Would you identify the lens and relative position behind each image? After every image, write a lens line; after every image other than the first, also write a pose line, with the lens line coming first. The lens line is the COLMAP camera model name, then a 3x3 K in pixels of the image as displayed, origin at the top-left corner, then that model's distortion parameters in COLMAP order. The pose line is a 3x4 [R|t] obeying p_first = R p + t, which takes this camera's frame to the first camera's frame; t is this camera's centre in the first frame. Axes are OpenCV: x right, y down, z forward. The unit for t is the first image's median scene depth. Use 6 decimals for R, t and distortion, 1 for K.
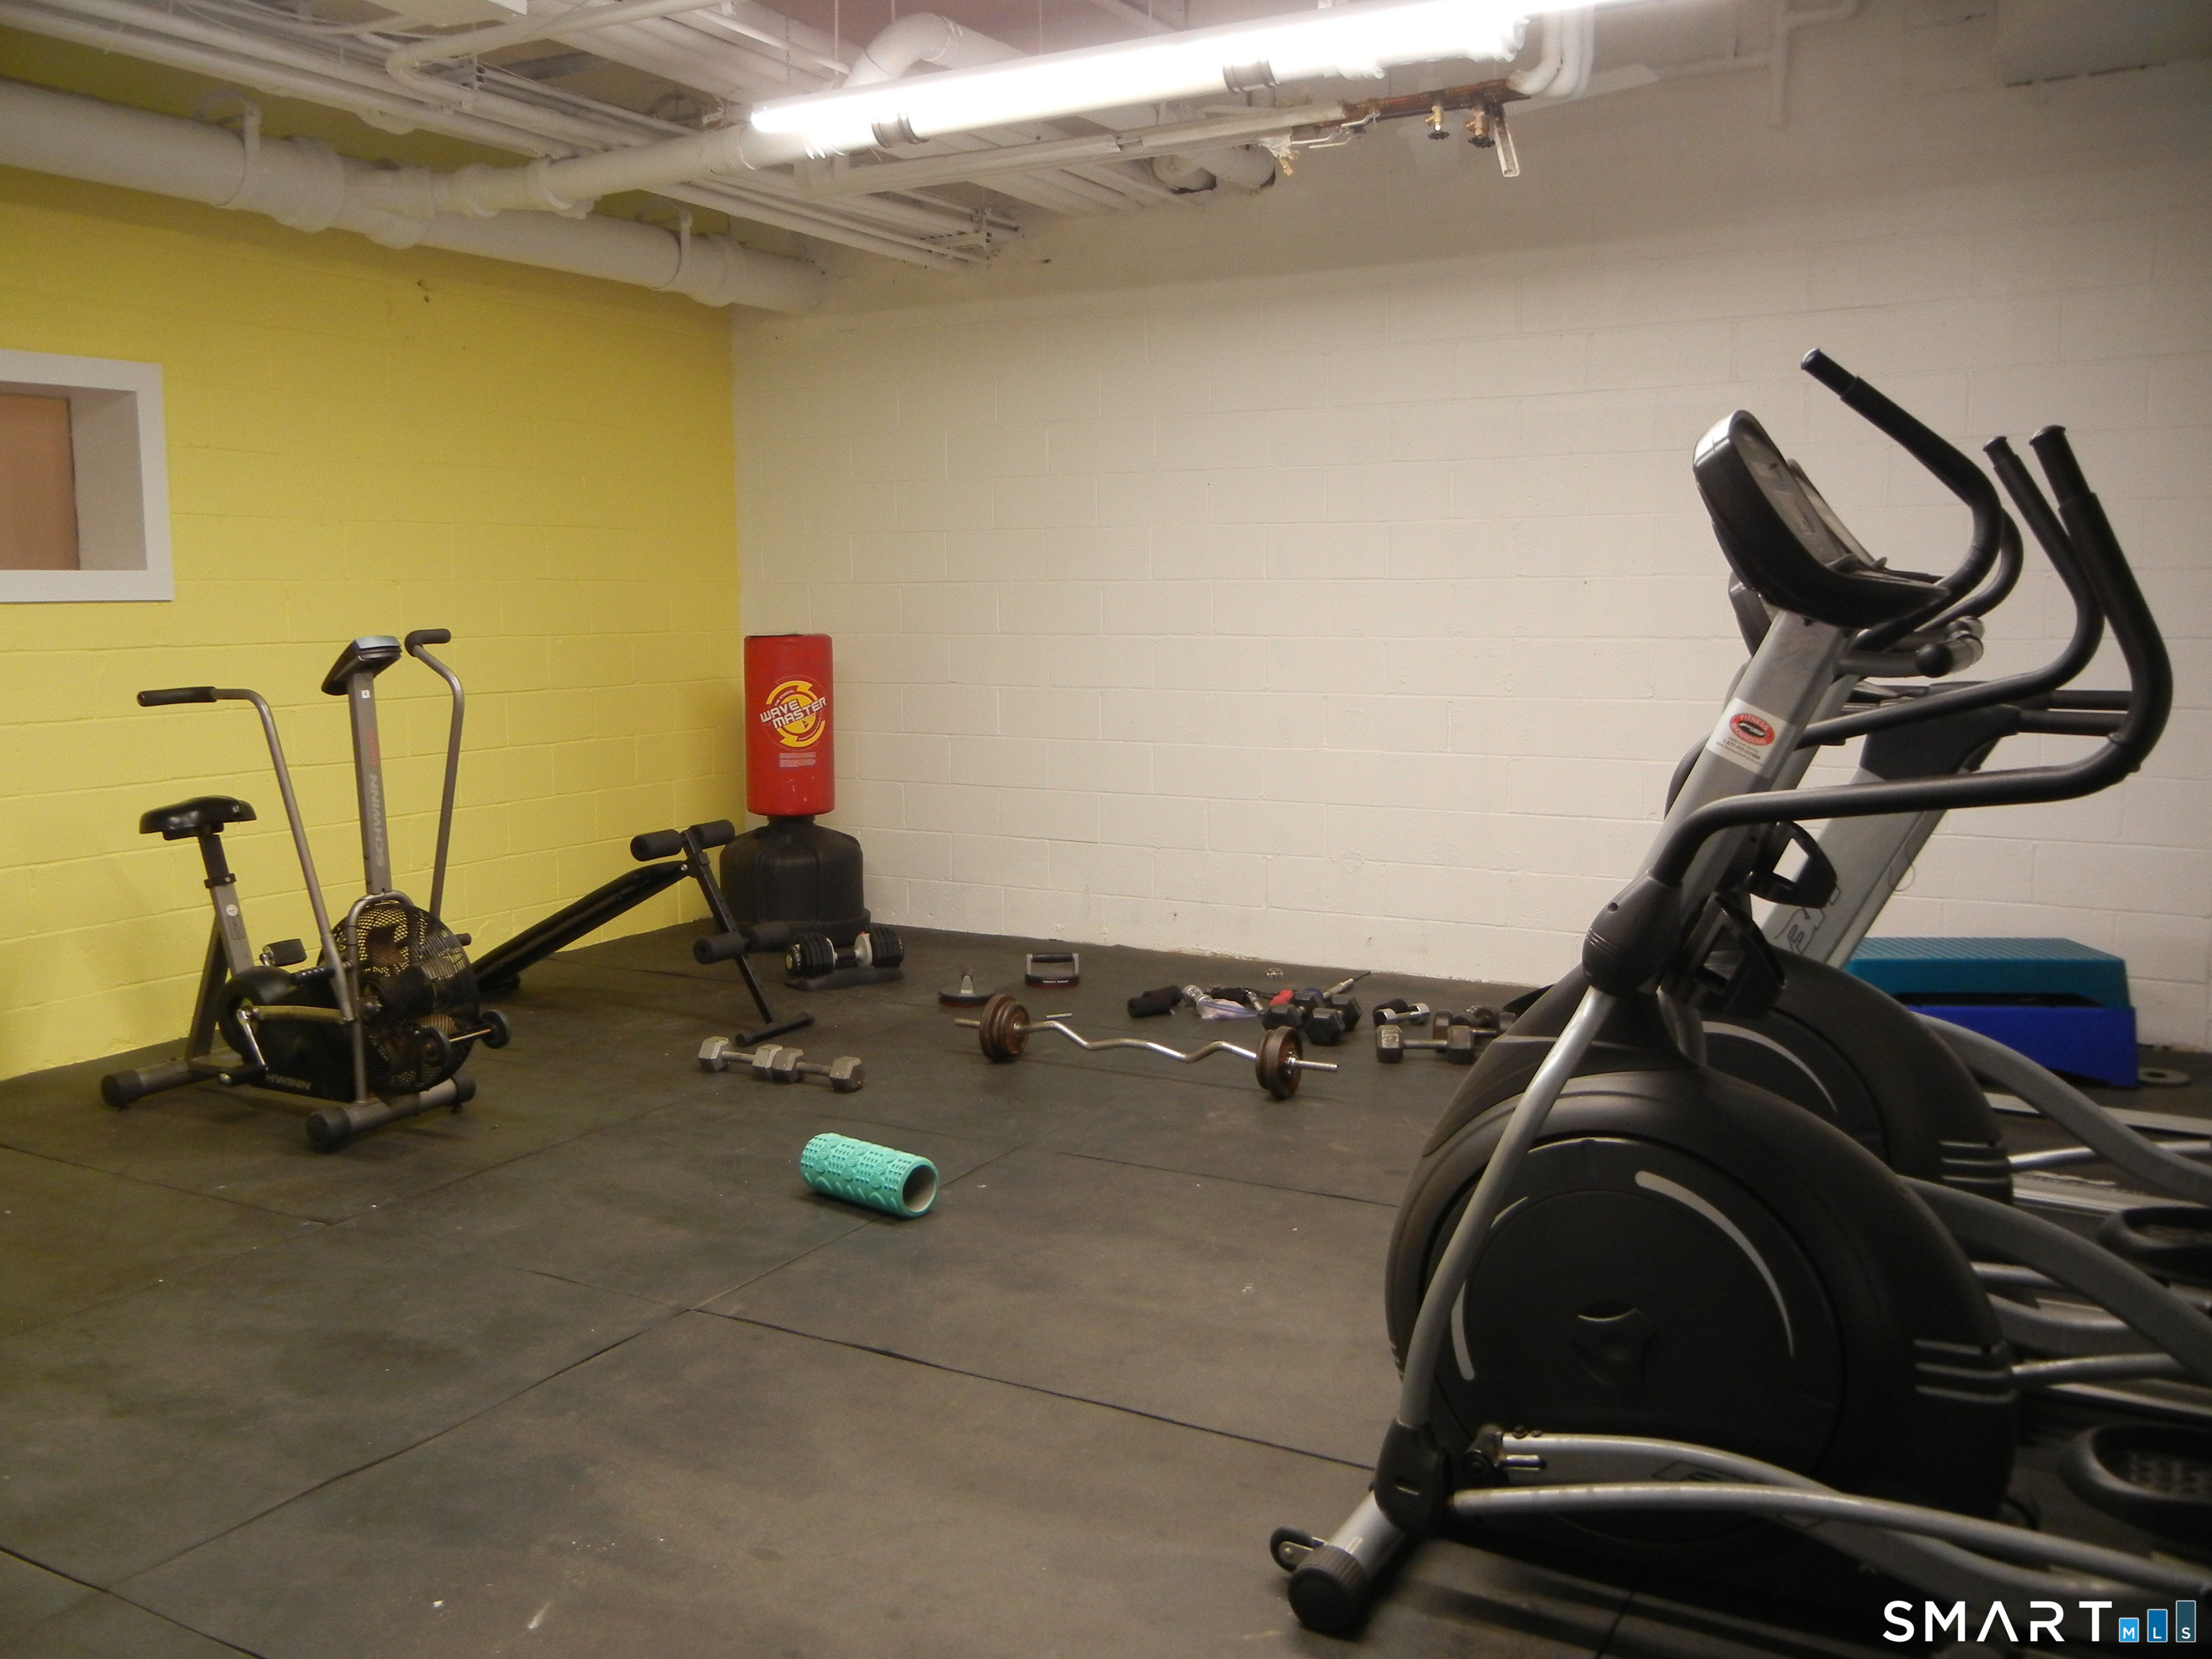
lens RADIAL K [[1924.9, 0, 1106.0], [0, 1924.9, 829.5], [0, 0, 1]] dist [0.008151, 0.006761]
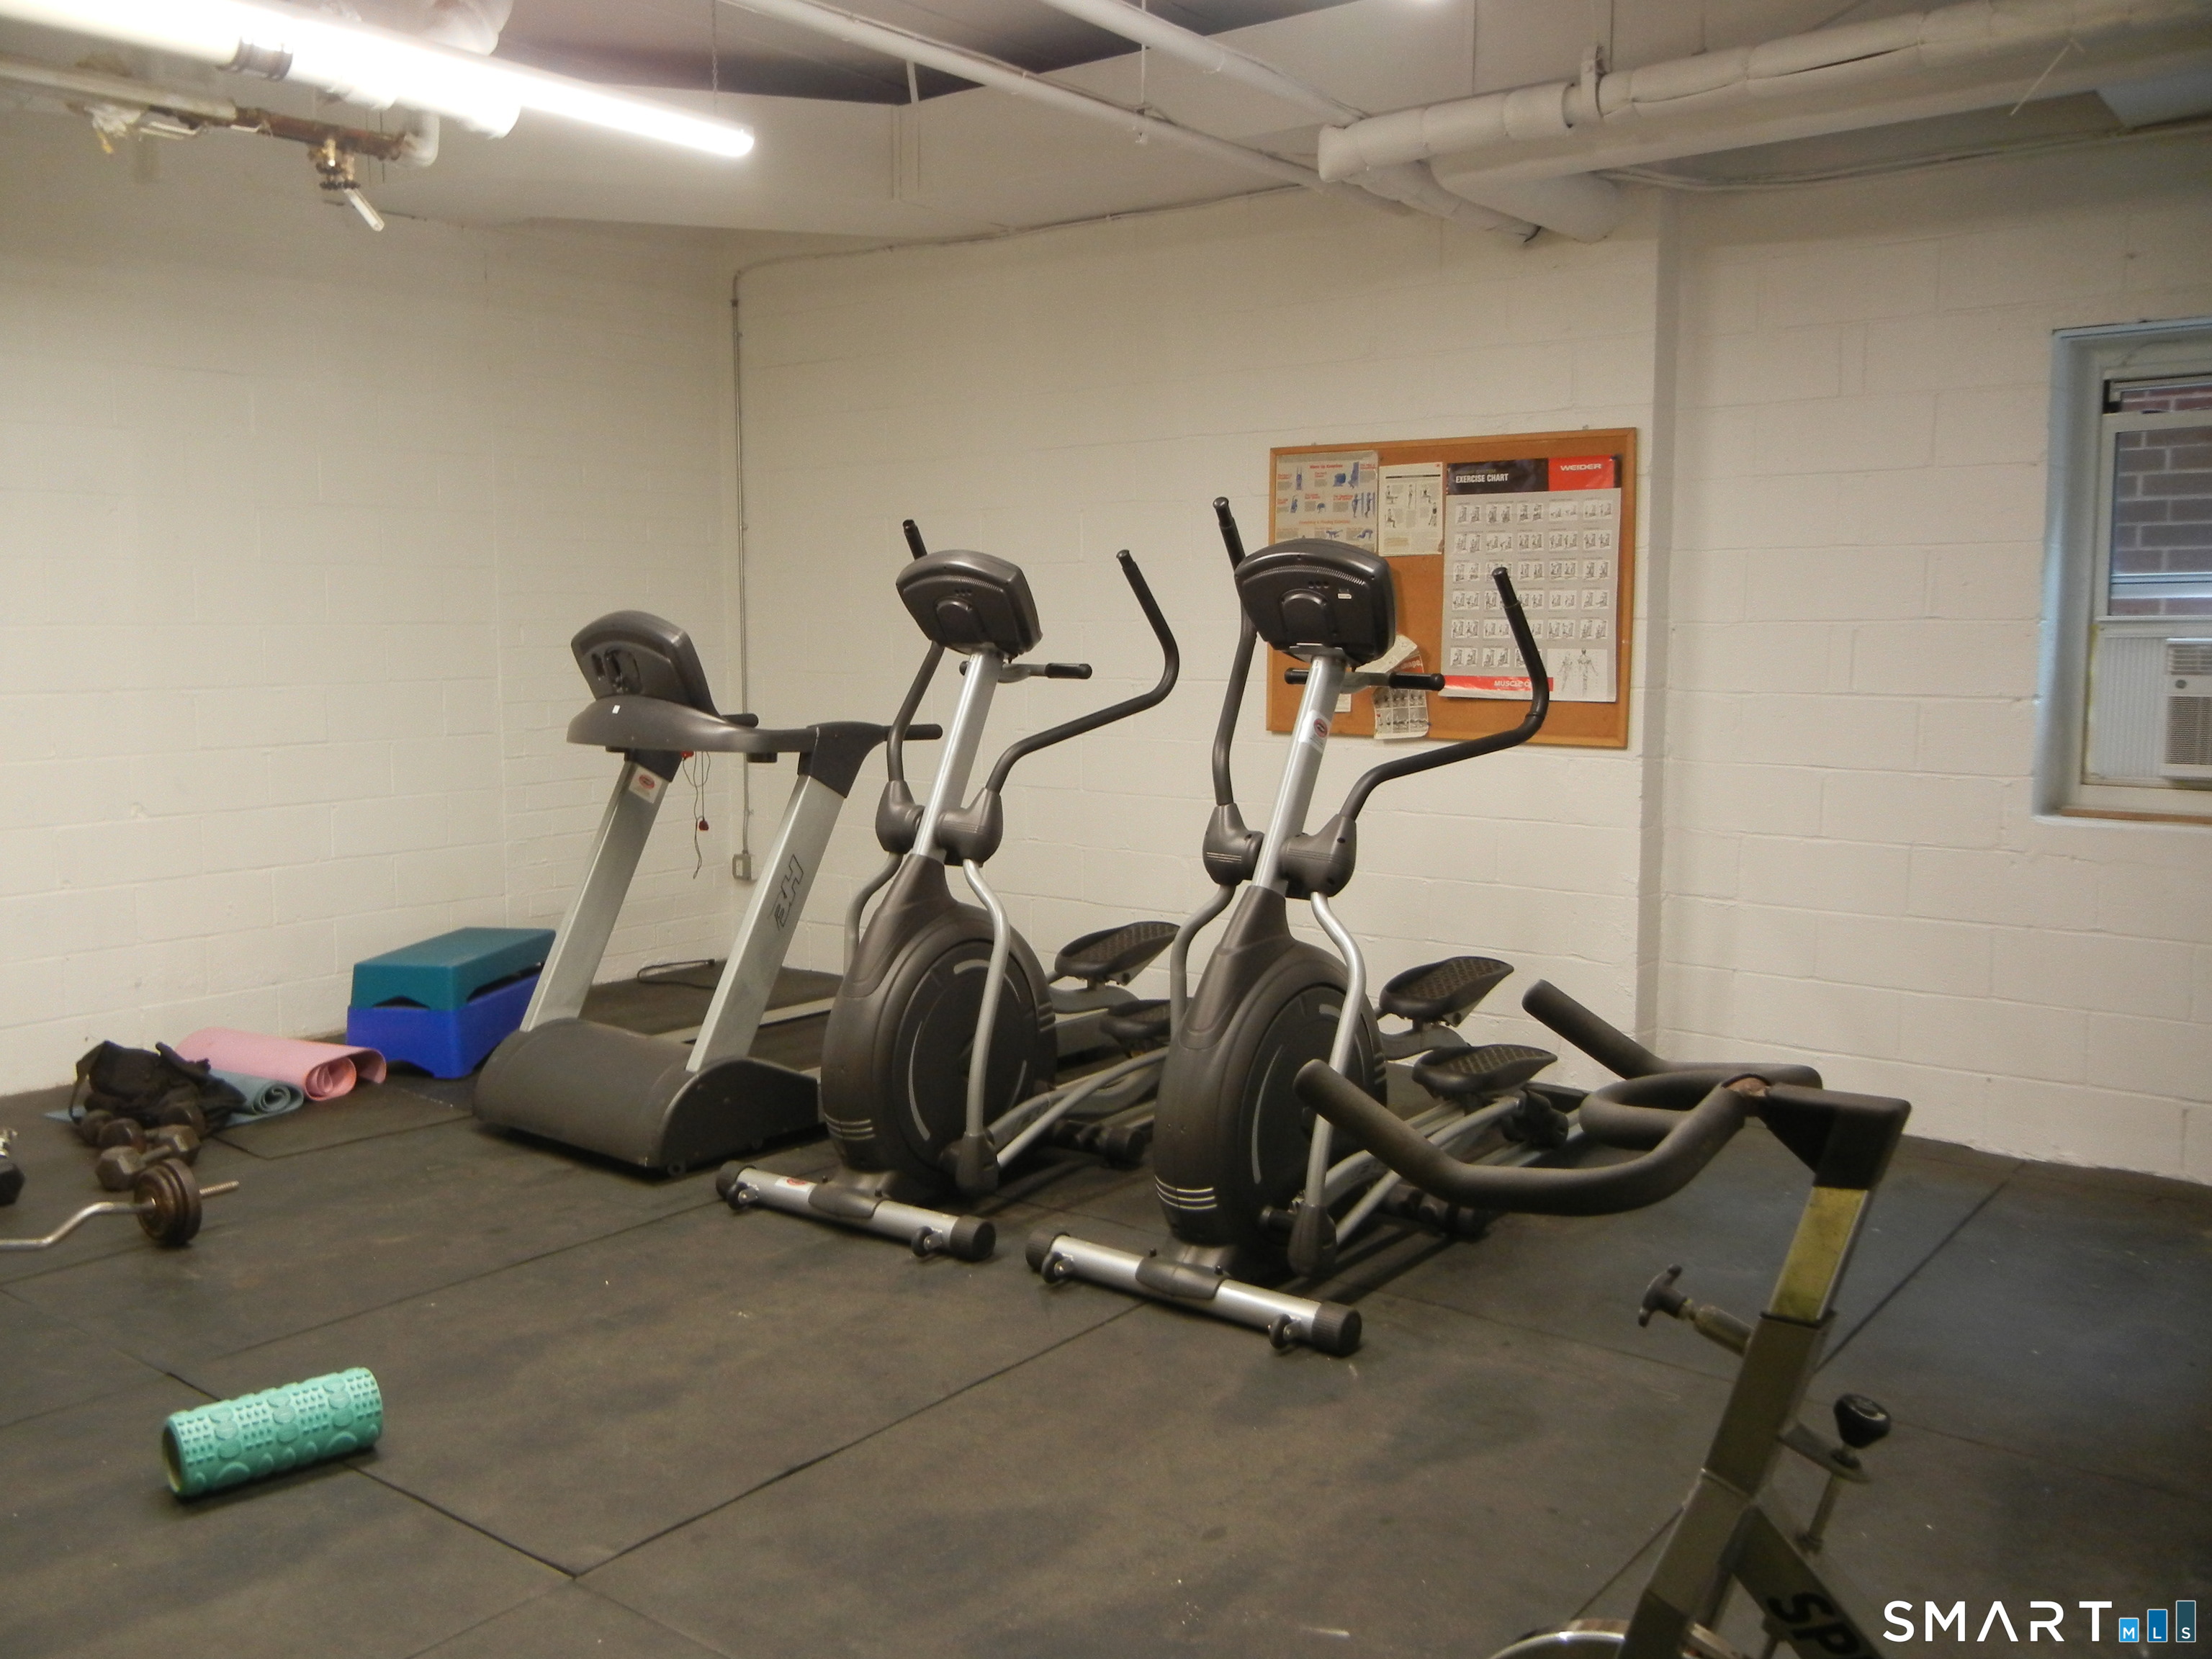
lens RADIAL K [[1842.5, 0, 1106.0], [0, 1842.5, 829.5], [0, 0, 1]] dist [-0.052990, 0.004954]
pose [[0.140786, -0.102680, 0.984701, -0.838088], [0.124311, 0.988569, 0.085310, -0.078412], [-0.982205, 0.110399, 0.151941, 0.627211]]
